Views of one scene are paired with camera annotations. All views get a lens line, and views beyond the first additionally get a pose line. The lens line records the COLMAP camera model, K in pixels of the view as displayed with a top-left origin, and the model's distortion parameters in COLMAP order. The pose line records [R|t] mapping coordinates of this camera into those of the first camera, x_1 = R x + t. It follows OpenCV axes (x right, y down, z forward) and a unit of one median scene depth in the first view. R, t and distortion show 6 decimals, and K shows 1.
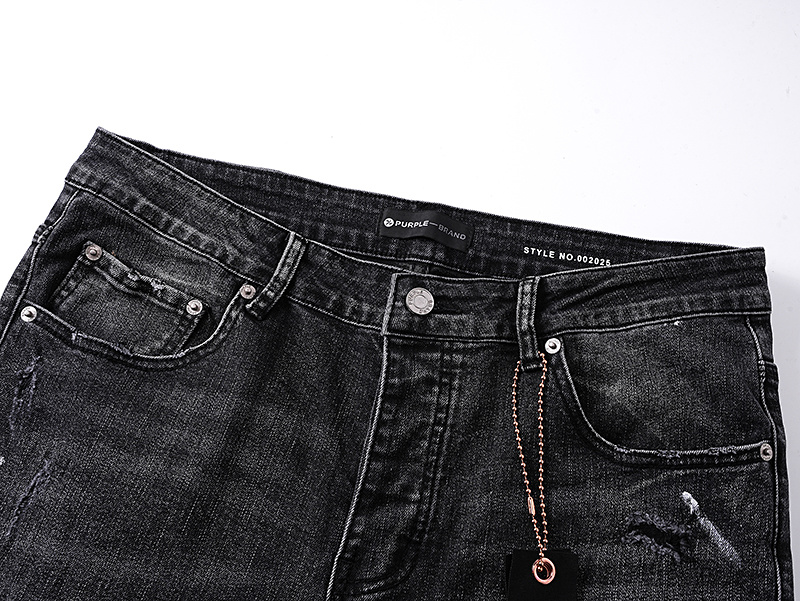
lens RADIAL K [[926.6, 0, 400.0], [0, 926.6, 300.5], [0, 0, 1]] dist [0.001923, -0.015815]
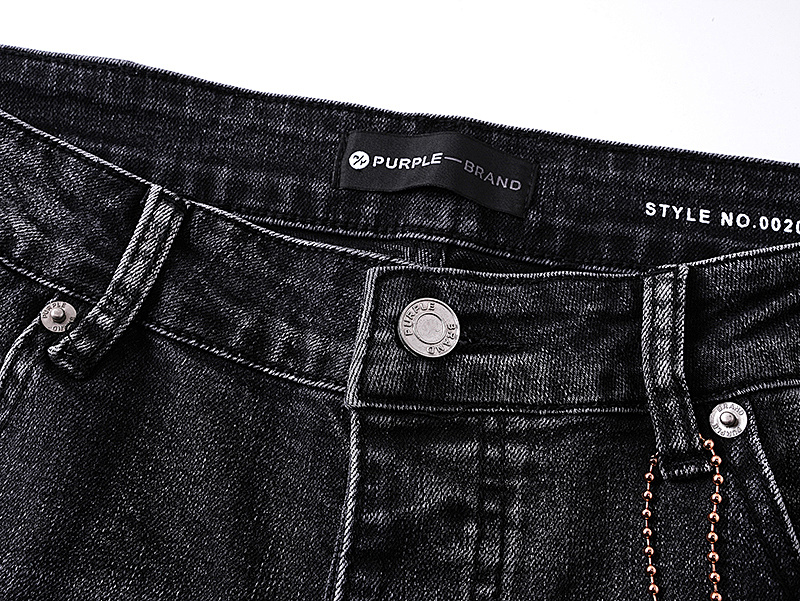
lens RADIAL K [[926.6, 0, 400.0], [0, 926.6, 300.5], [0, 0, 1]] dist [0.001923, -0.015815]
pose [[0.999500, -0.030203, -0.009339, 0.011719], [0.030453, 0.999147, 0.027904, -0.025313], [0.008488, -0.028174, 0.999567, 0.536794]]
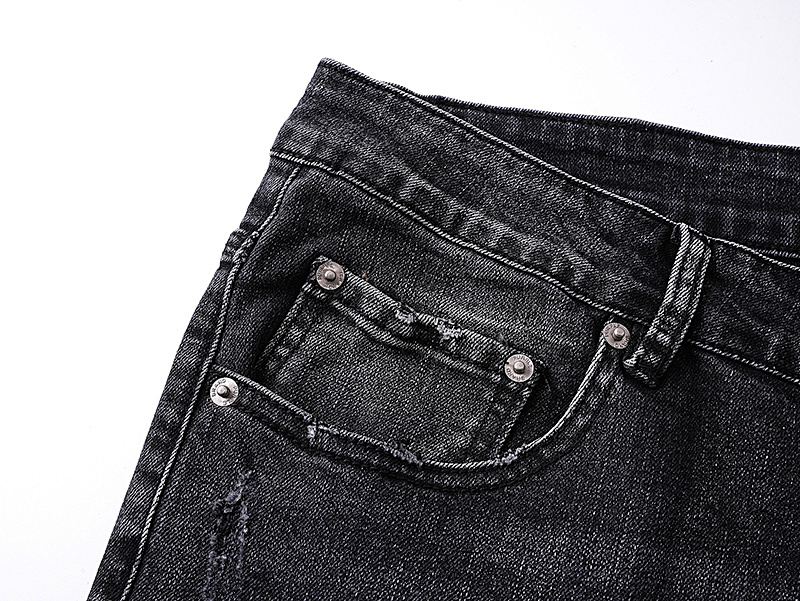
lens RADIAL K [[926.6, 0, 400.0], [0, 926.6, 300.5], [0, 0, 1]] dist [0.001923, -0.015815]
pose [[0.997033, -0.041613, -0.064760, -0.254714], [0.039065, 0.998430, -0.040131, -0.013164], [0.066328, 0.037482, 0.997094, 0.450221]]
